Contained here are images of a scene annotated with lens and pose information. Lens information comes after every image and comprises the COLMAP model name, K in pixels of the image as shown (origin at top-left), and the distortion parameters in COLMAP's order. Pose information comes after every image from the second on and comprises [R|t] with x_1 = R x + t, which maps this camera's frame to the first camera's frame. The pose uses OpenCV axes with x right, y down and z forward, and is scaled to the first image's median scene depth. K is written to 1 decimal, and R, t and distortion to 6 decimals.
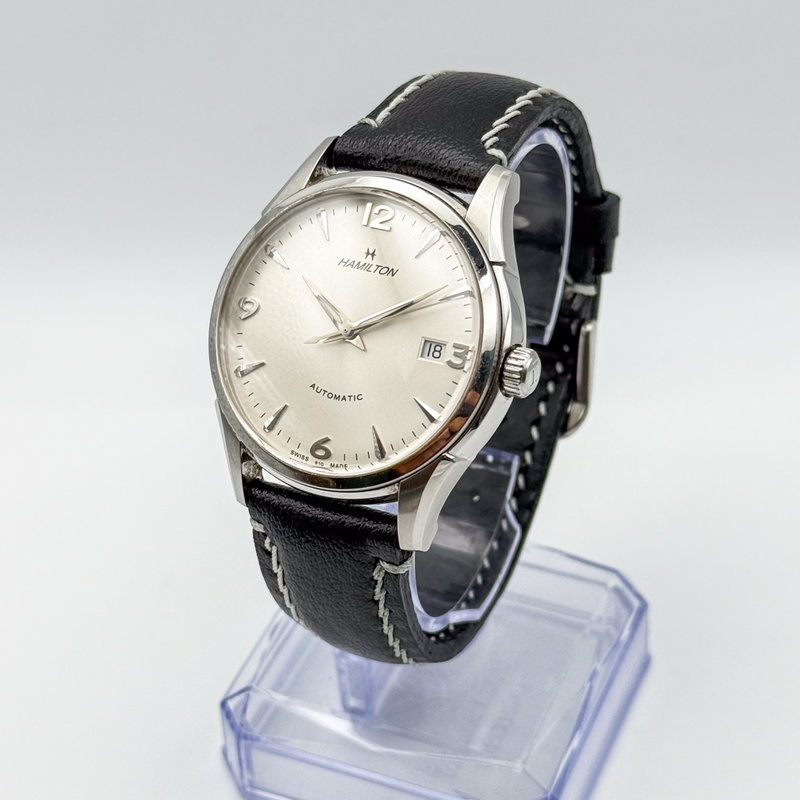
lens RADIAL K [[1867.0, 0, 400.0], [0, 1867.0, 400.0], [0, 0, 1]] dist [0.479890, -0.116732]
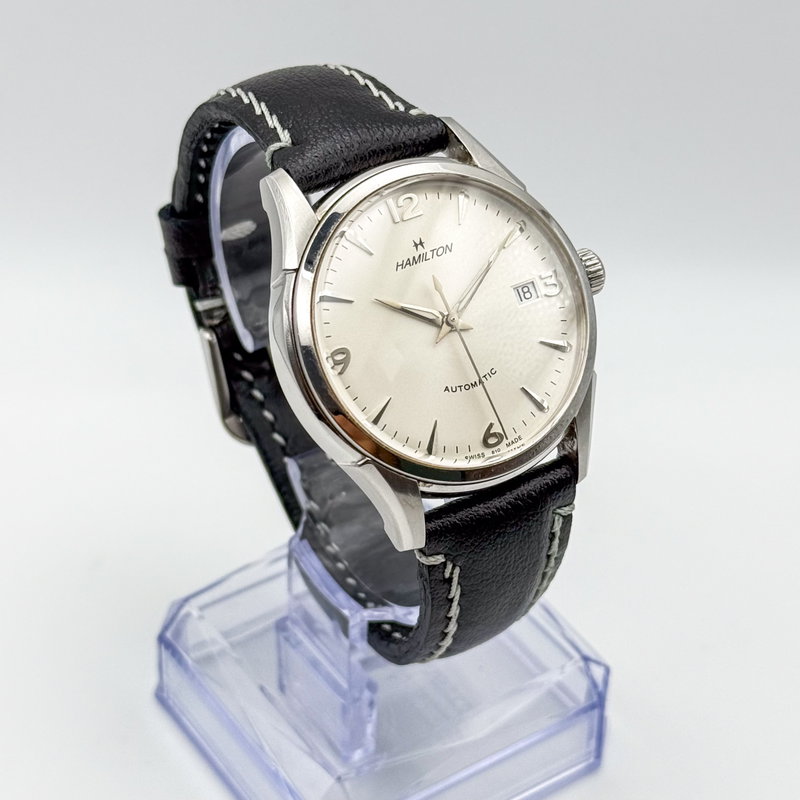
lens RADIAL K [[1867.0, 0, 400.0], [0, 1867.0, 400.0], [0, 0, 1]] dist [0.479890, -0.116732]
pose [[0.544895, -0.462177, 0.699630, -0.741353], [0.484734, 0.854454, 0.186928, -0.195756], [-0.684195, 0.237278, 0.689620, 0.353177]]
